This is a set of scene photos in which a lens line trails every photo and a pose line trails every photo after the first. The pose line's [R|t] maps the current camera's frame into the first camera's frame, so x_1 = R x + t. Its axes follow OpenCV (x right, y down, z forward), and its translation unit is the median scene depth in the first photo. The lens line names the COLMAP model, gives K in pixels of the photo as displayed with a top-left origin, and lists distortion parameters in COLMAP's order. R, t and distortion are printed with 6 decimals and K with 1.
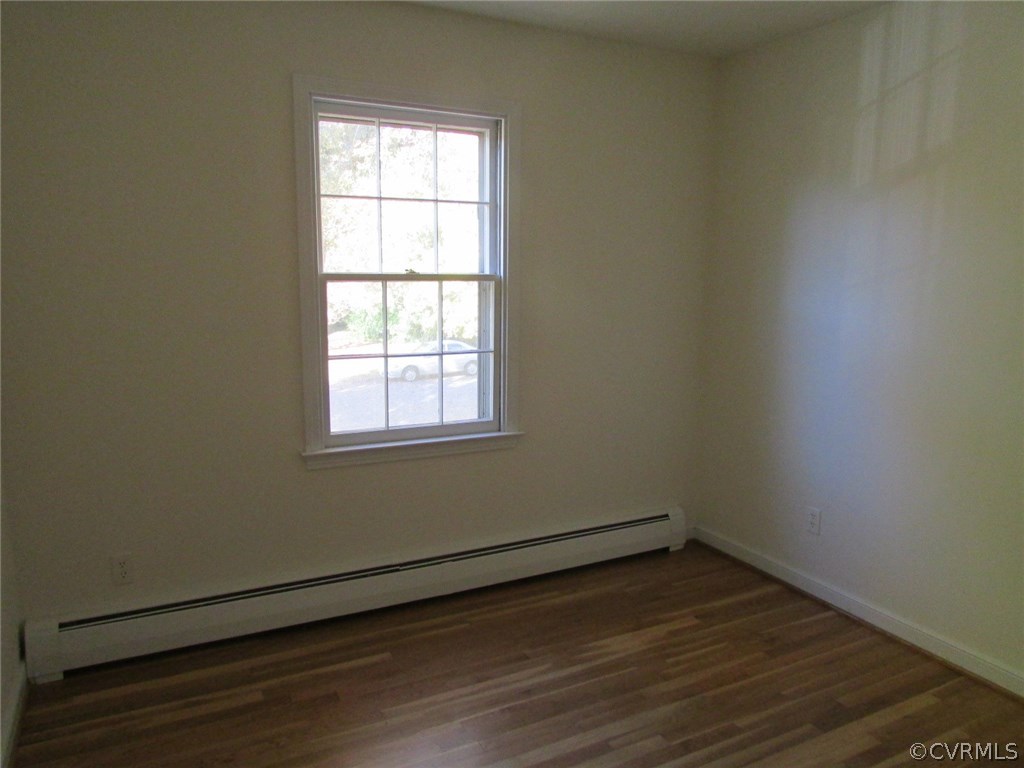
lens RADIAL K [[740.4, 0, 512.0], [0, 740.4, 384.0], [0, 0, 1]] dist [-0.007130, -0.002137]
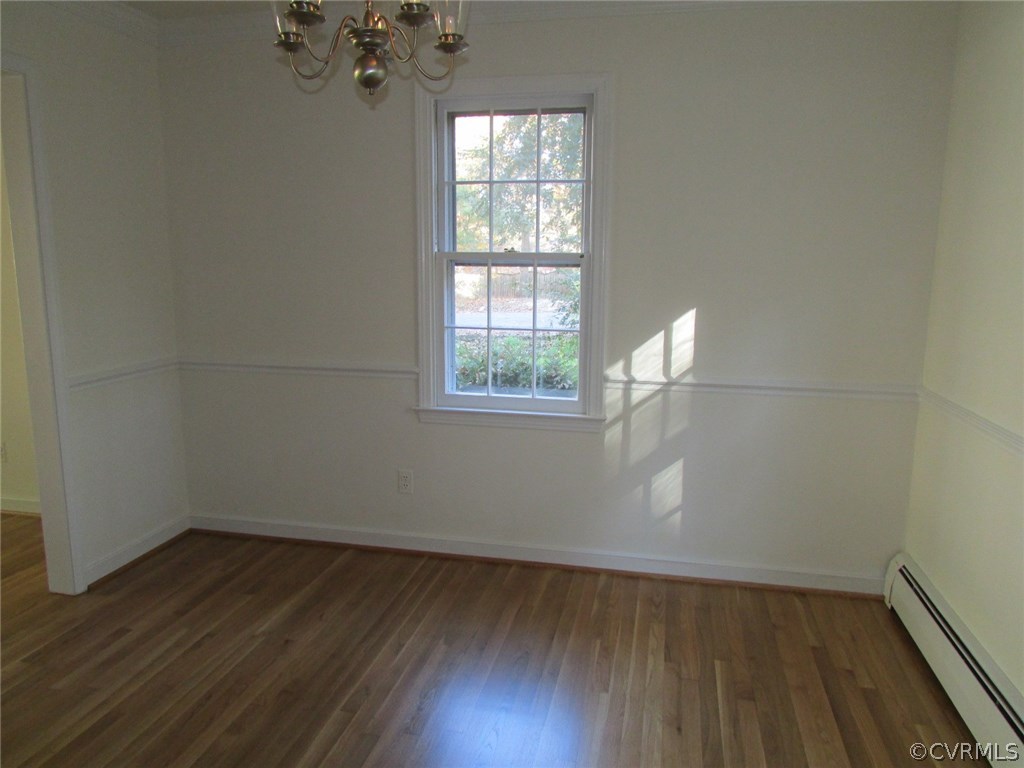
lens RADIAL K [[740.4, 0, 512.0], [0, 740.4, 384.0], [0, 0, 1]] dist [-0.007130, -0.002137]
pose [[0.773360, 0.126214, -0.621276, 0.540049], [-0.098652, 0.992003, 0.078727, -0.046055], [0.626244, 0.000406, 0.779627, 0.190280]]
